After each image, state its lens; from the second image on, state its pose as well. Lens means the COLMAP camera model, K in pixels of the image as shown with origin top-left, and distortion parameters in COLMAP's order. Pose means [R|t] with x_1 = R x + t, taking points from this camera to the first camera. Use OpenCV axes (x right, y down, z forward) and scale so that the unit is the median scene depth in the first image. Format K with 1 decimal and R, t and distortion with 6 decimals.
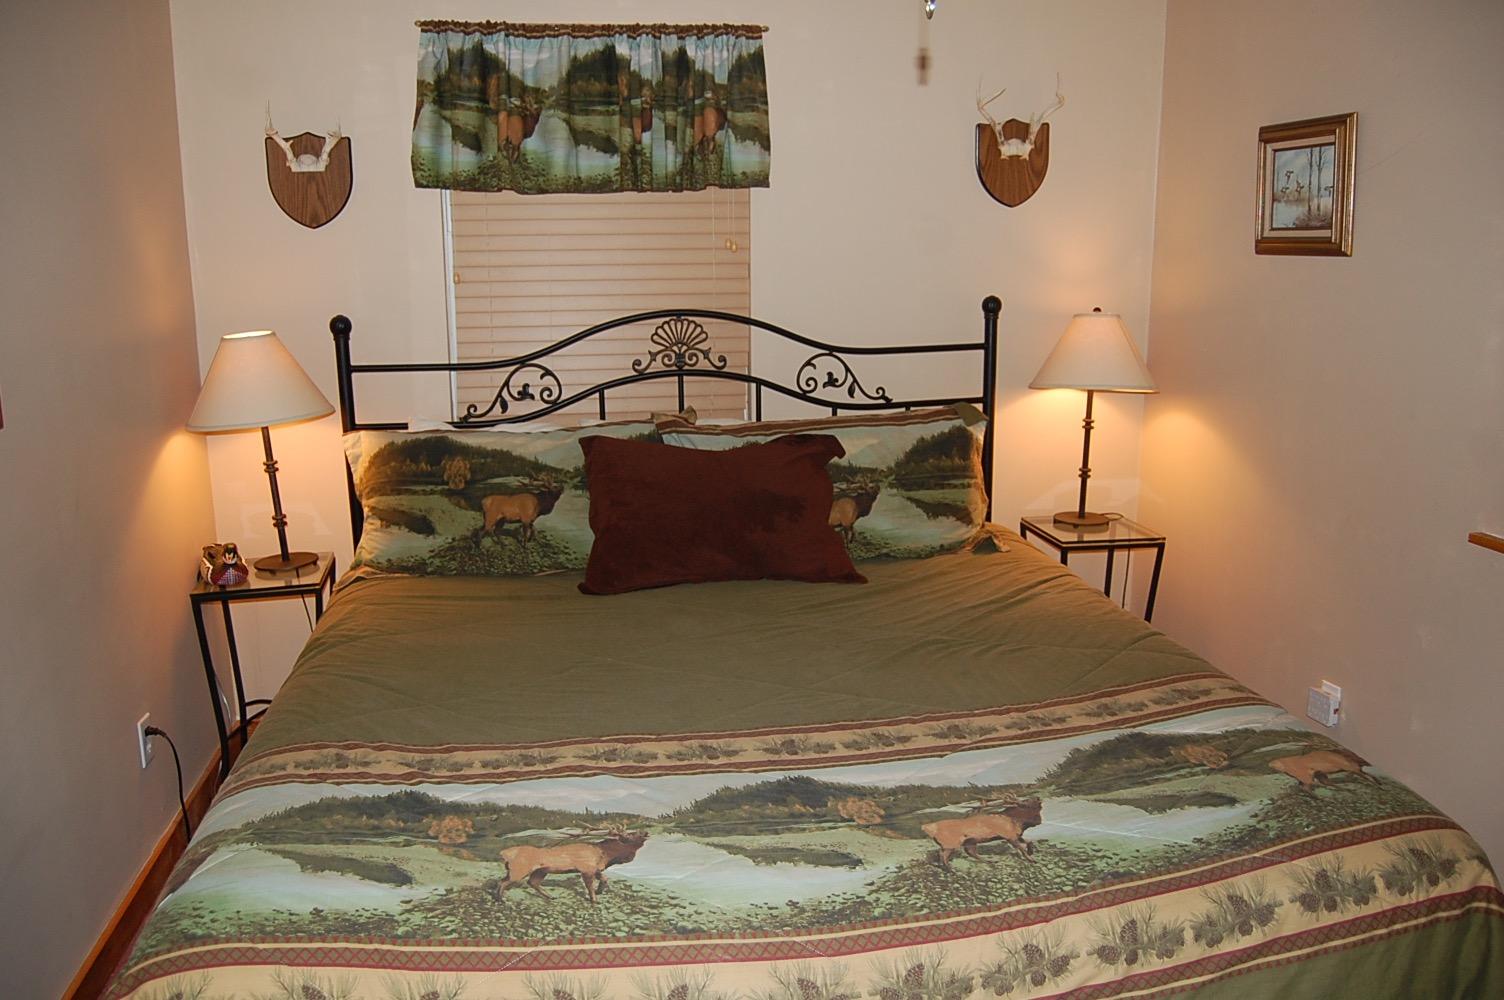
lens RADIAL K [[1173.1, 0, 752.0], [0, 1173.1, 500.0], [0, 0, 1]] dist [-0.093298, 0.032819]
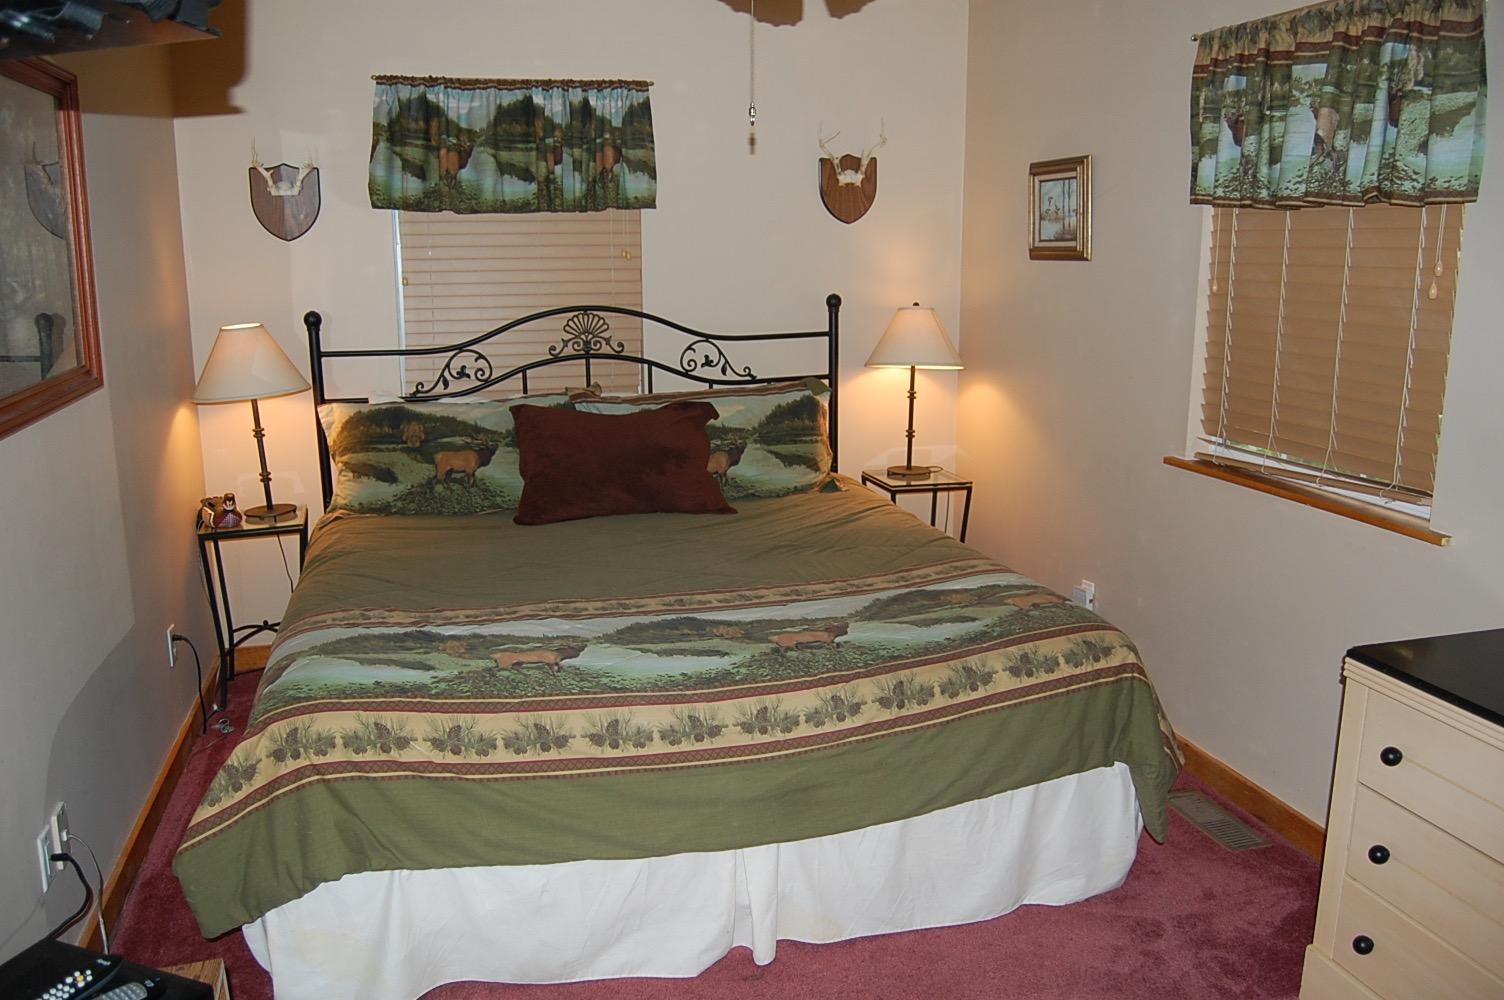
lens RADIAL K [[1173.1, 0, 752.0], [0, 1173.1, 500.0], [0, 0, 1]] dist [-0.093298, 0.032819]
pose [[0.995128, -0.018879, 0.096770, -0.010597], [0.019545, 0.999791, -0.005941, 0.060523], [-0.096637, 0.007803, 0.995289, -0.281634]]
